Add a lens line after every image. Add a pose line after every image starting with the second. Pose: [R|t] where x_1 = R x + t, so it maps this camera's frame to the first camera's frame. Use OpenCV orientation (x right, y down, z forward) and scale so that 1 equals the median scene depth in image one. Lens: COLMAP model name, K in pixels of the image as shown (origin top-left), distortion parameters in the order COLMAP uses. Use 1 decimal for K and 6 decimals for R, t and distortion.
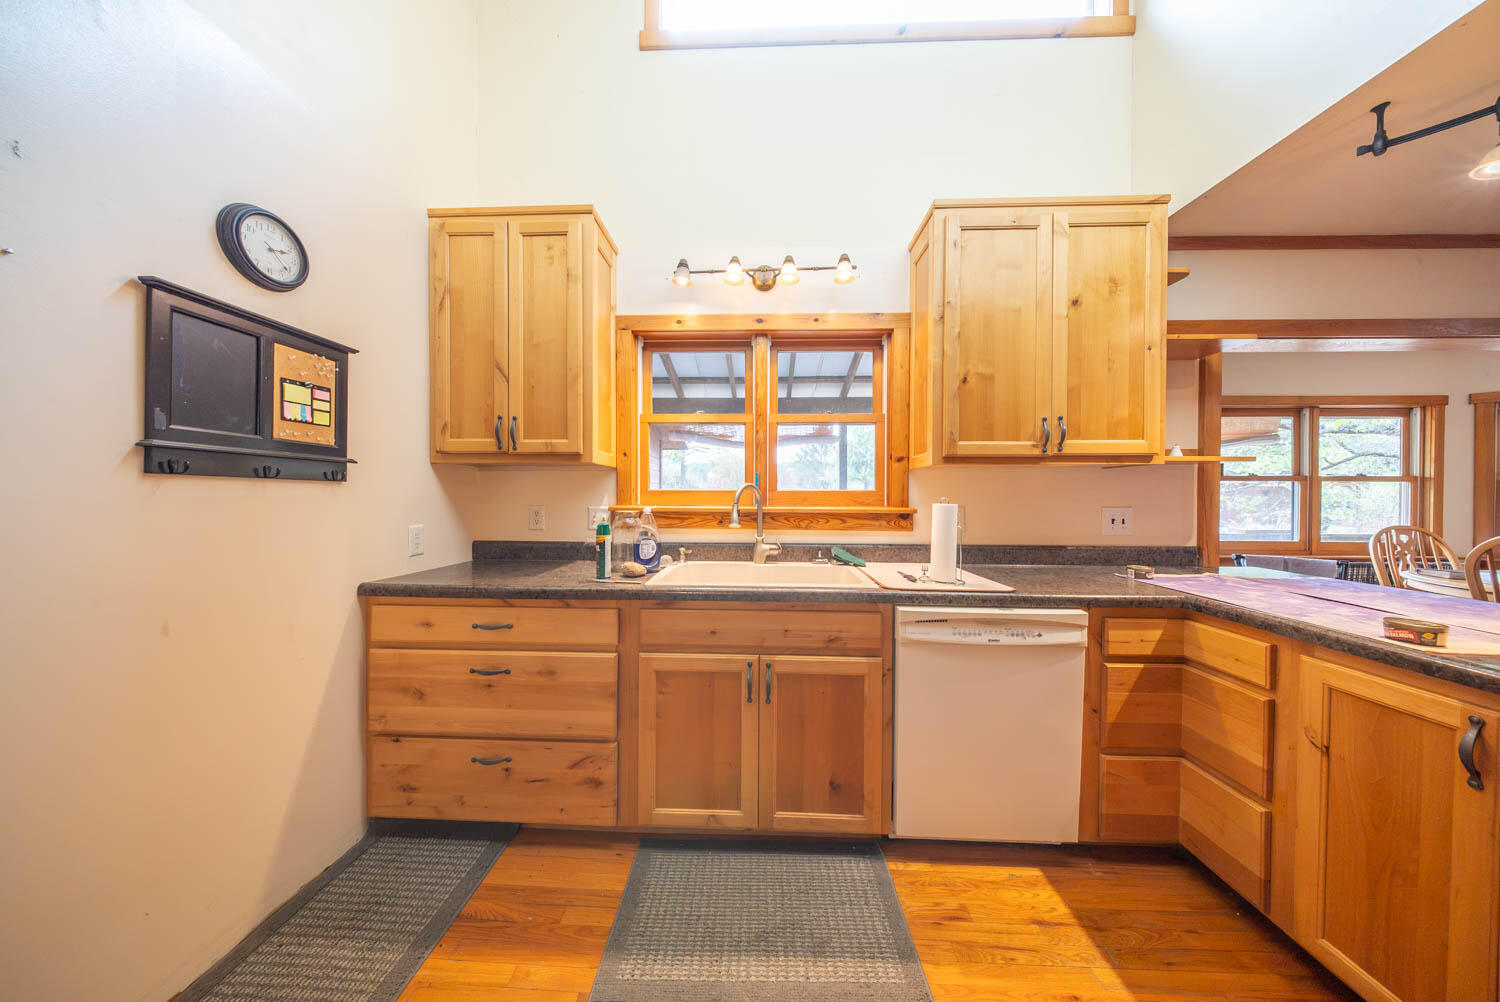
lens RADIAL K [[444.5, 0, 749.4], [0, 444.5, 501.4], [0, 0, 1]] dist [0.002544, -0.000346]
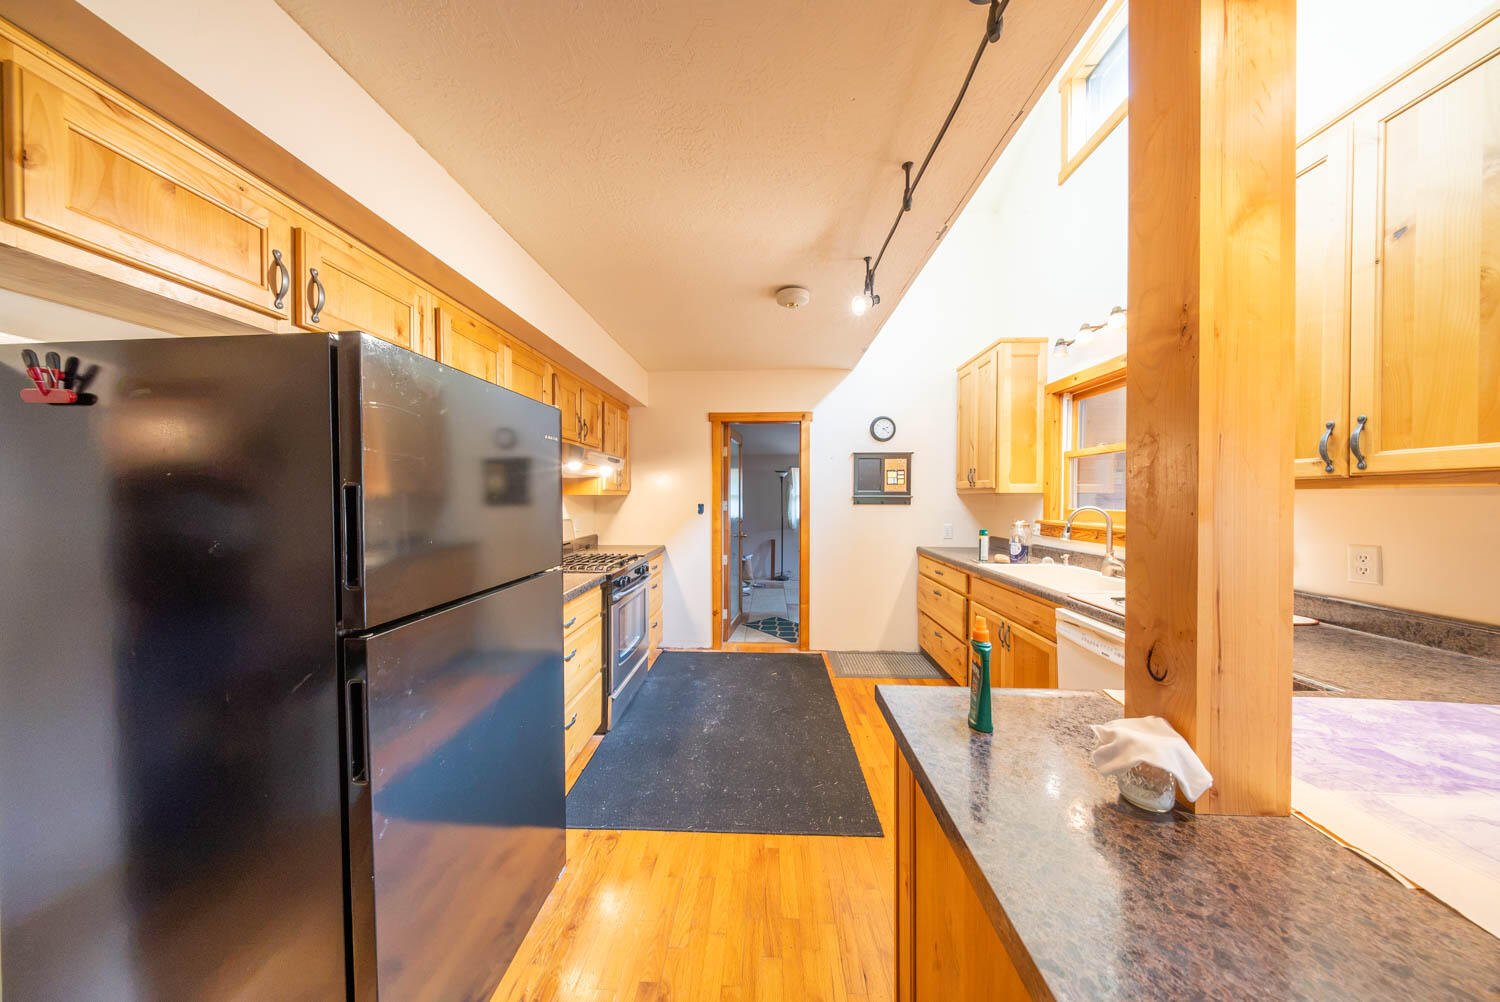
lens RADIAL K [[444.5, 0, 748.6], [0, 444.5, 502.1], [0, 0, 1]] dist [0.002544, -0.000346]
pose [[-0.006298, 0.007808, -0.999950, 1.573085], [-0.006618, 0.999947, 0.007850, -0.072002], [0.999958, 0.006667, -0.006246, 0.092396]]
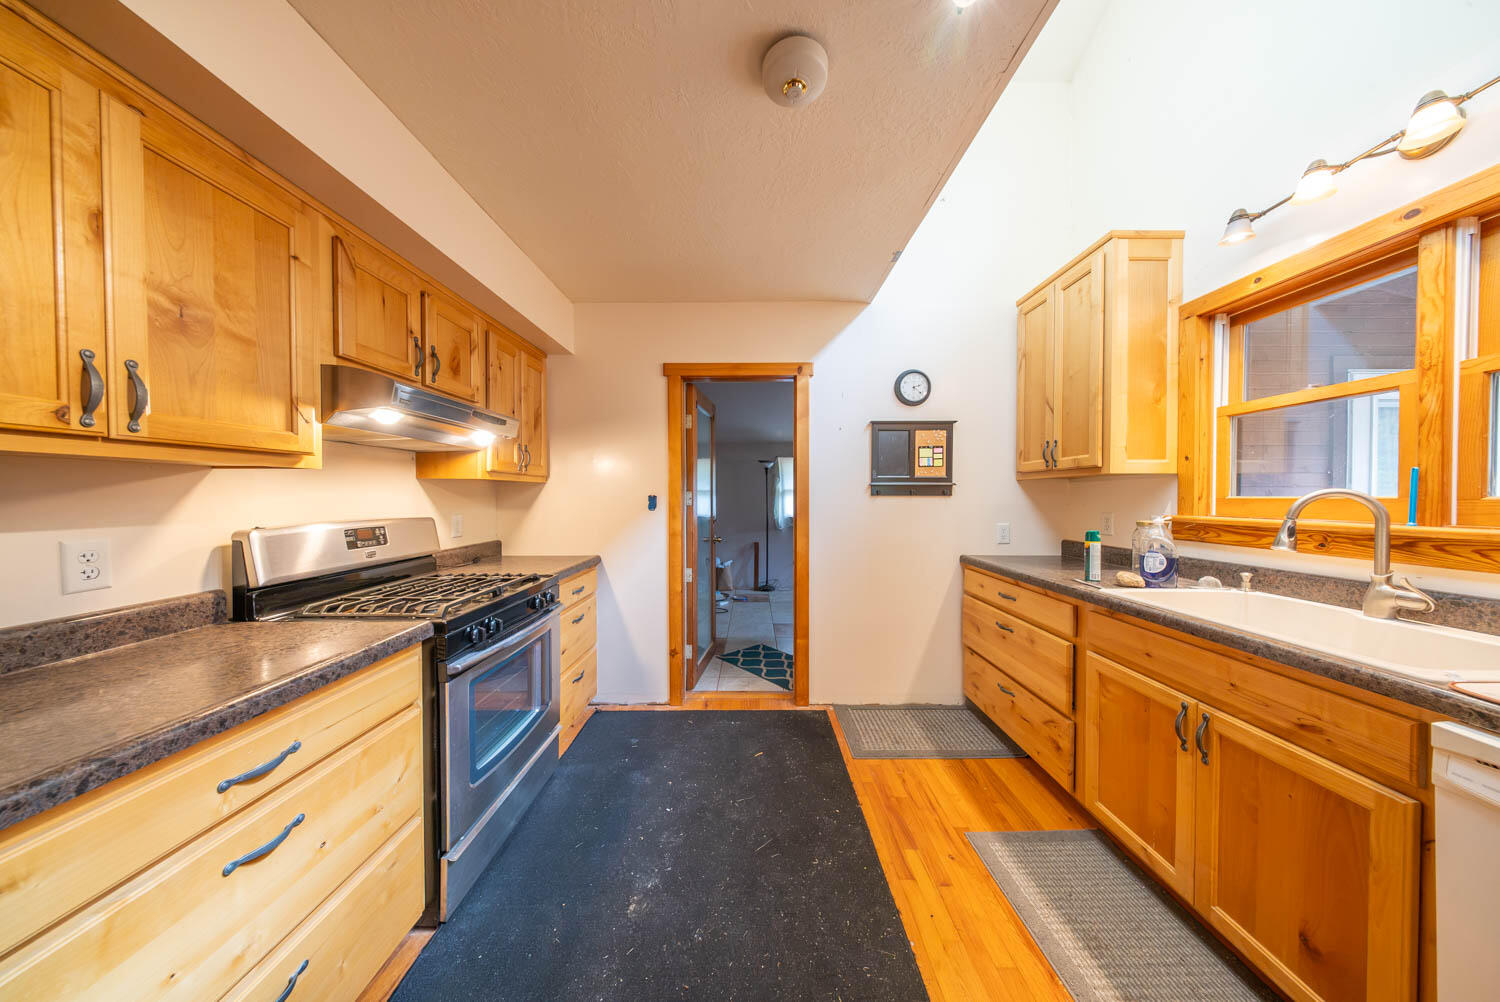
lens RADIAL K [[444.5, 0, 751.4], [0, 444.5, 502.9], [0, 0, 1]] dist [0.002544, -0.000346]
pose [[0.038189, 0.009308, -0.999227, 0.809308], [-0.004683, 0.999947, 0.009135, -0.028563], [0.999260, 0.004331, 0.038231, 0.129141]]
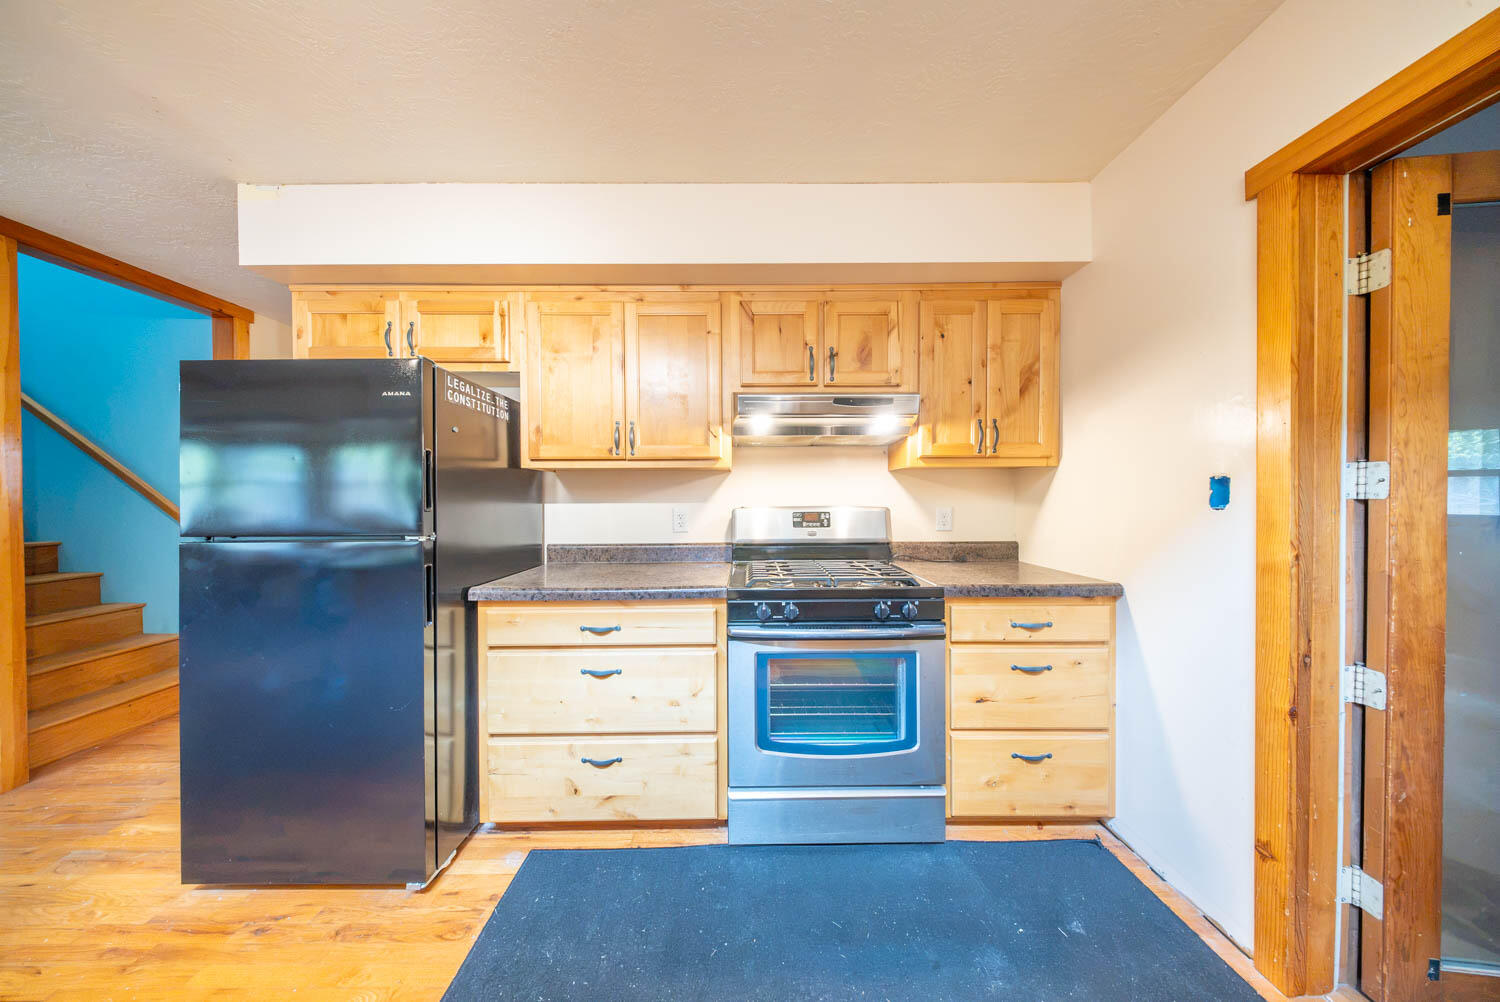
lens RADIAL K [[444.5, 0, 744.3], [0, 444.5, 501.8], [0, 0, 1]] dist [0.002544, -0.000346]
pose [[-0.999078, -0.004419, -0.042714, -0.056785], [-0.004923, 0.999919, 0.011704, 0.000707], [0.042659, 0.011903, -0.999019, 0.582163]]
